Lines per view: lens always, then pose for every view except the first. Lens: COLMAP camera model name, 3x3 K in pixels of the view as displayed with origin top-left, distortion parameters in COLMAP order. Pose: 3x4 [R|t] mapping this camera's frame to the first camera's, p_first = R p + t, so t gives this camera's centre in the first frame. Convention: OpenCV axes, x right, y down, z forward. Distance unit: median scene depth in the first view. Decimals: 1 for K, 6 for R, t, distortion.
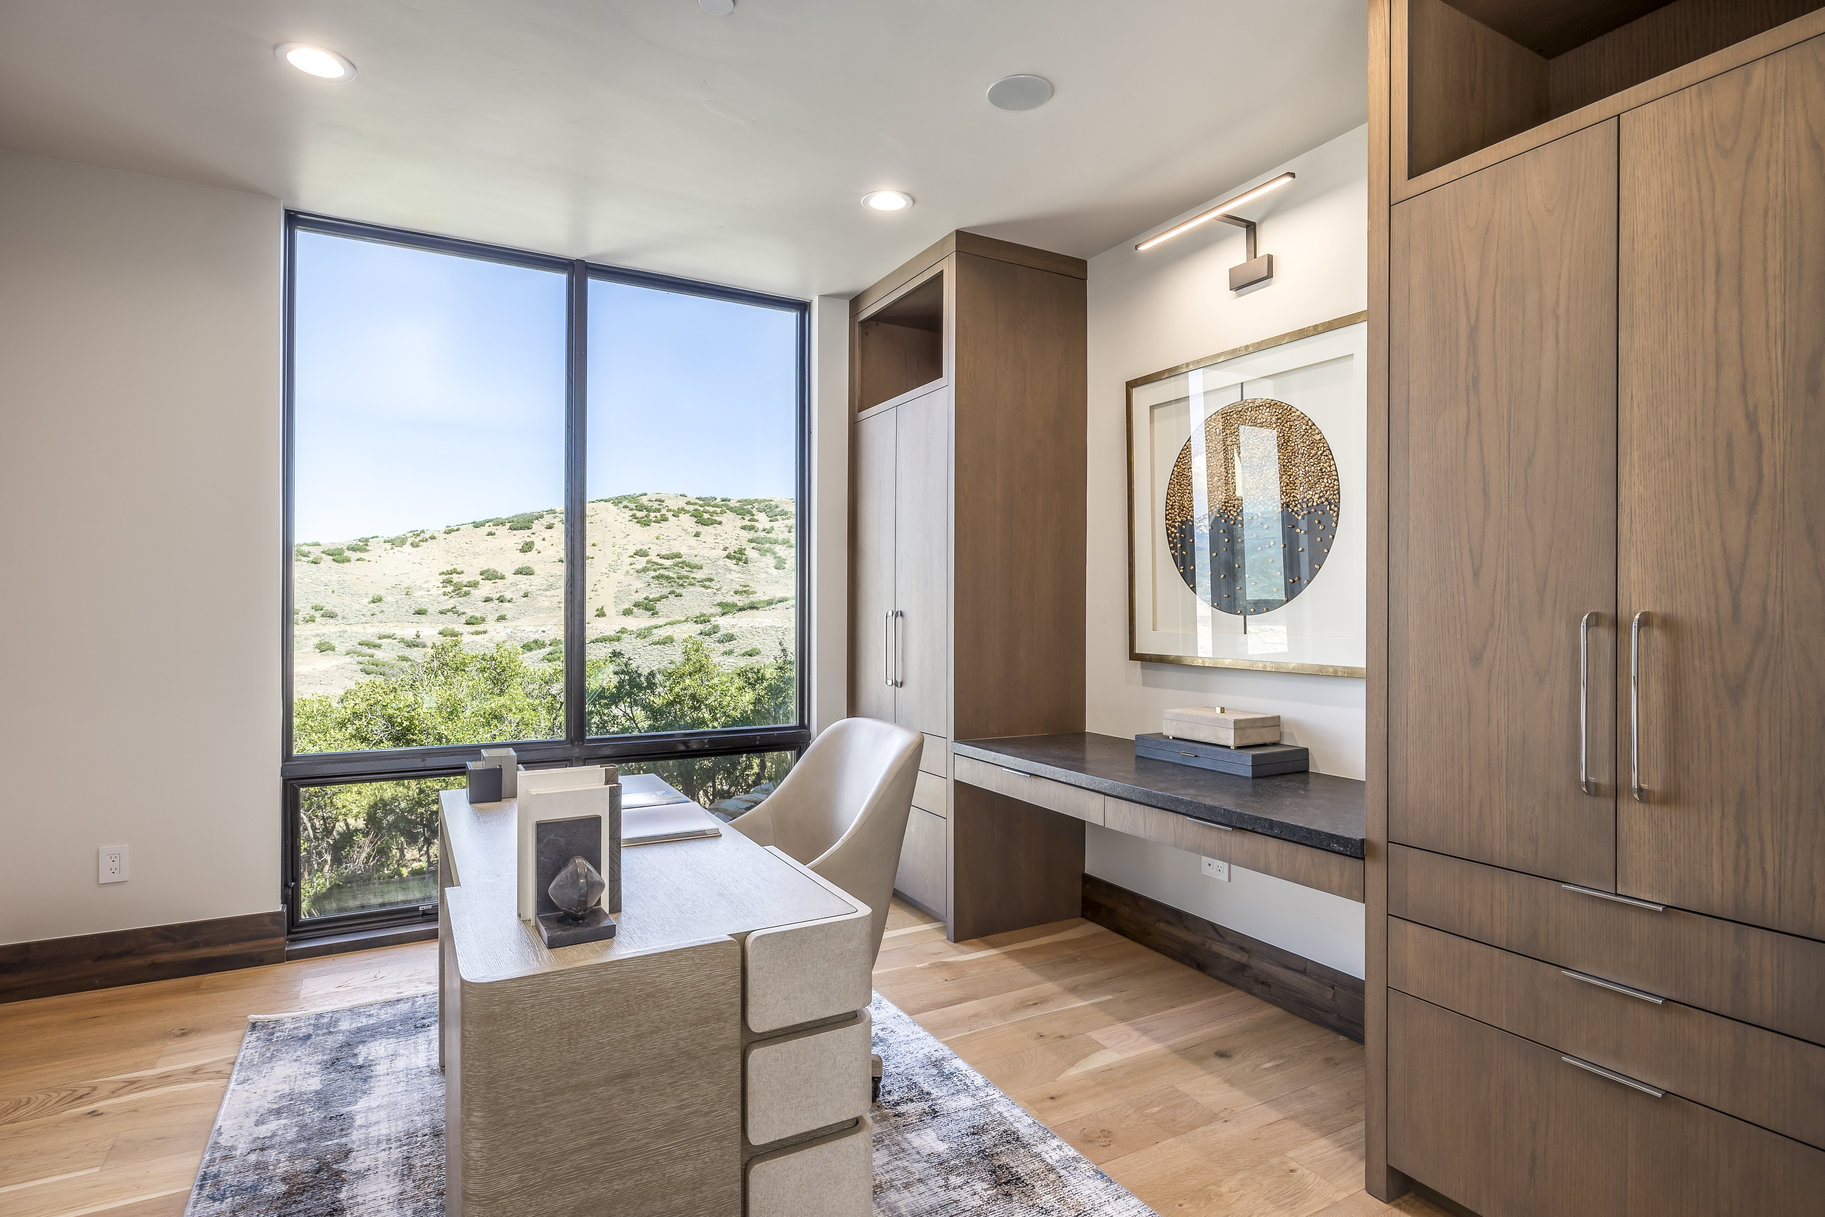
lens RADIAL K [[903.7, 0, 940.9], [0, 903.7, 615.7], [0, 0, 1]] dist [-0.002827, -0.000900]
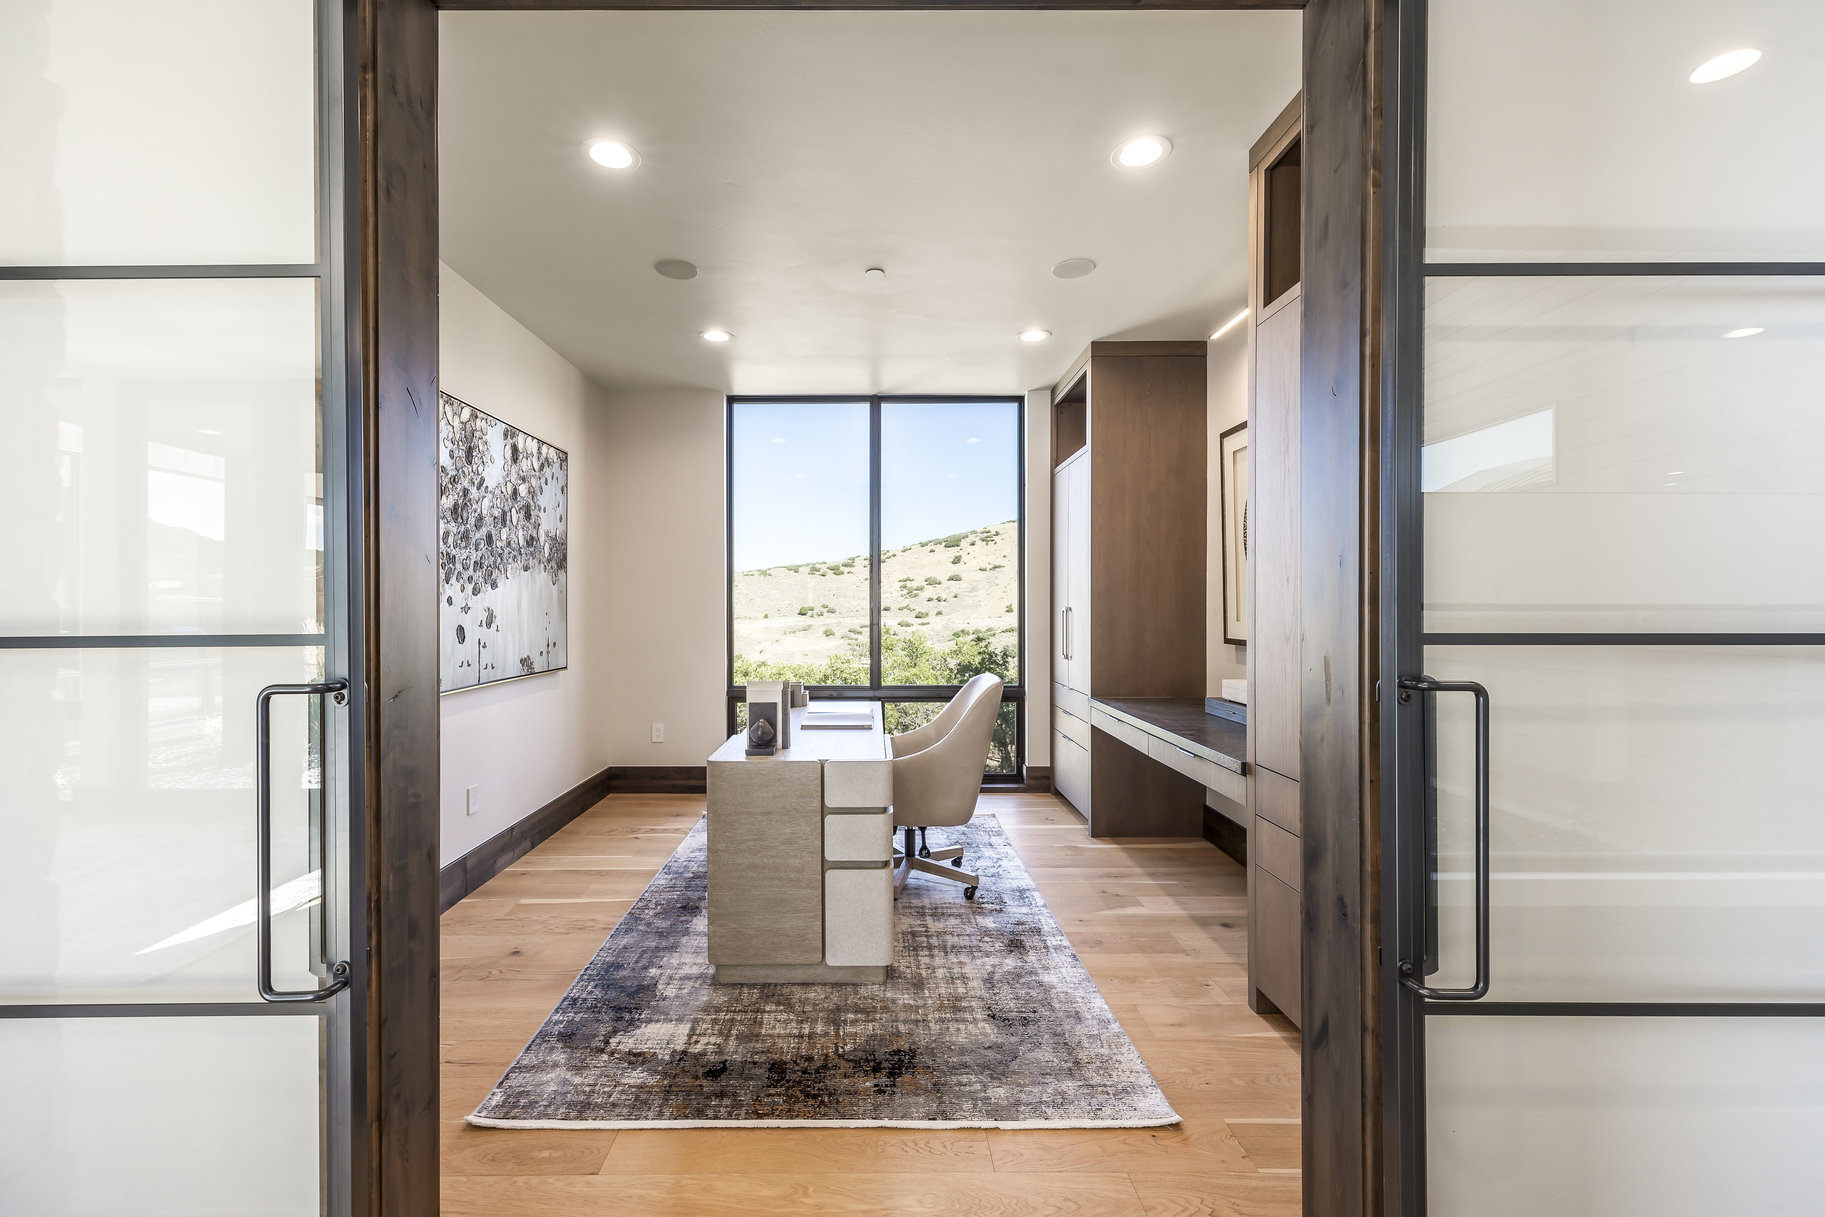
lens RADIAL K [[749.2, 0, 914.5], [0, 749.2, 614.9], [0, 0, 1]] dist [0.003368, 0.002134]
pose [[0.882264, 0.000946, -0.470754, 0.332468], [0.001312, 0.999989, 0.004468, 0.001680], [0.470753, -0.004559, 0.882253, -0.187731]]
